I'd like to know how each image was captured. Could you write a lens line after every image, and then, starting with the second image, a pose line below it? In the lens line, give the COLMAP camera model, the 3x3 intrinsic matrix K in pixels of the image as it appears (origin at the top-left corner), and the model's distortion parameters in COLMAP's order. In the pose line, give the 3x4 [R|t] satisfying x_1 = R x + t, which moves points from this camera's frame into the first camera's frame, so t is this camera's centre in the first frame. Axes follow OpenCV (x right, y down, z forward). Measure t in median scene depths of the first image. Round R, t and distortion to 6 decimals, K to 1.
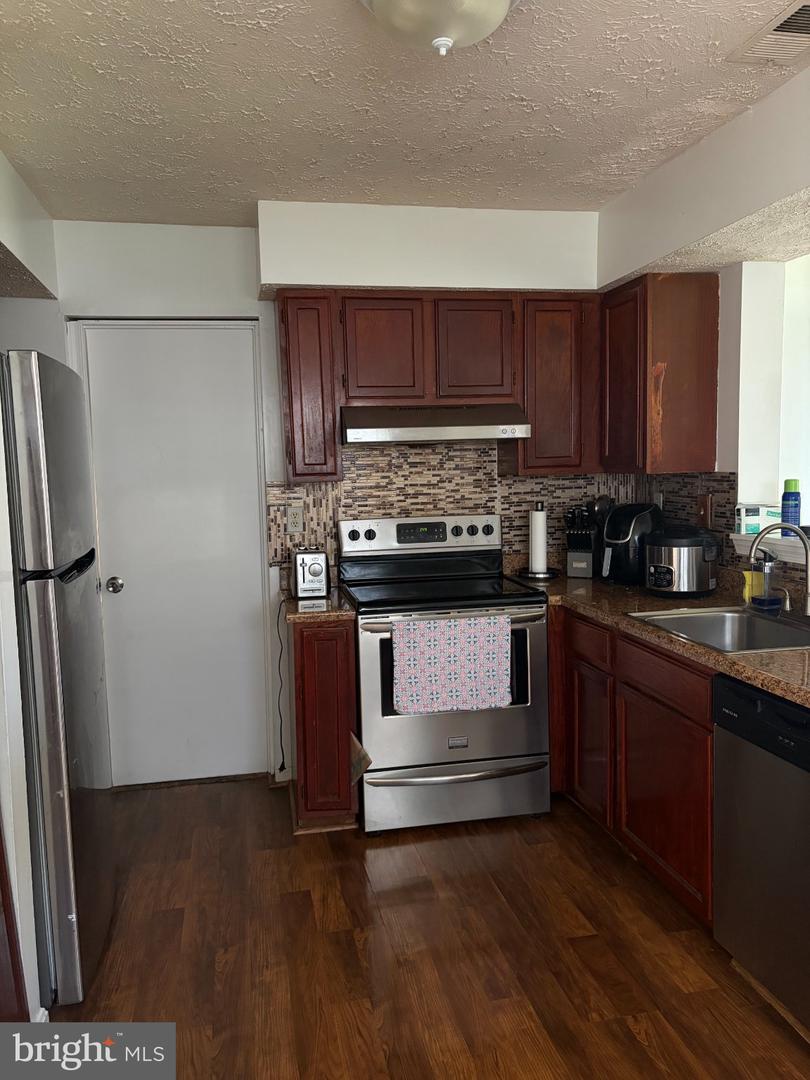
lens RADIAL K [[814.2, 0, 403.8], [0, 814.2, 546.2], [0, 0, 1]] dist [0.041260, -0.053615]
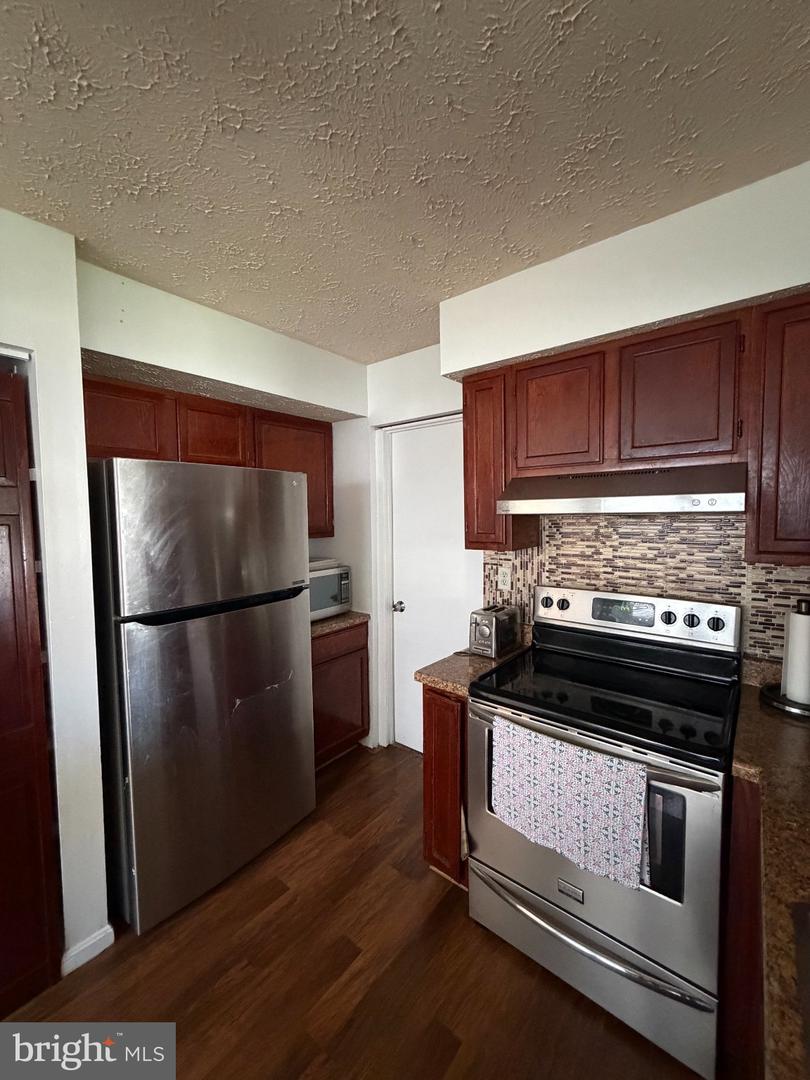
lens RADIAL K [[433.5, 0, 404.3], [0, 433.5, 533.3], [0, 0, 1]] dist [-0.004276, 0.000611]
pose [[0.626541, 0.058886, -0.777161, 0.235839], [-0.080408, 0.996705, 0.010697, -0.087985], [0.775230, 0.055788, 0.629211, 0.505536]]
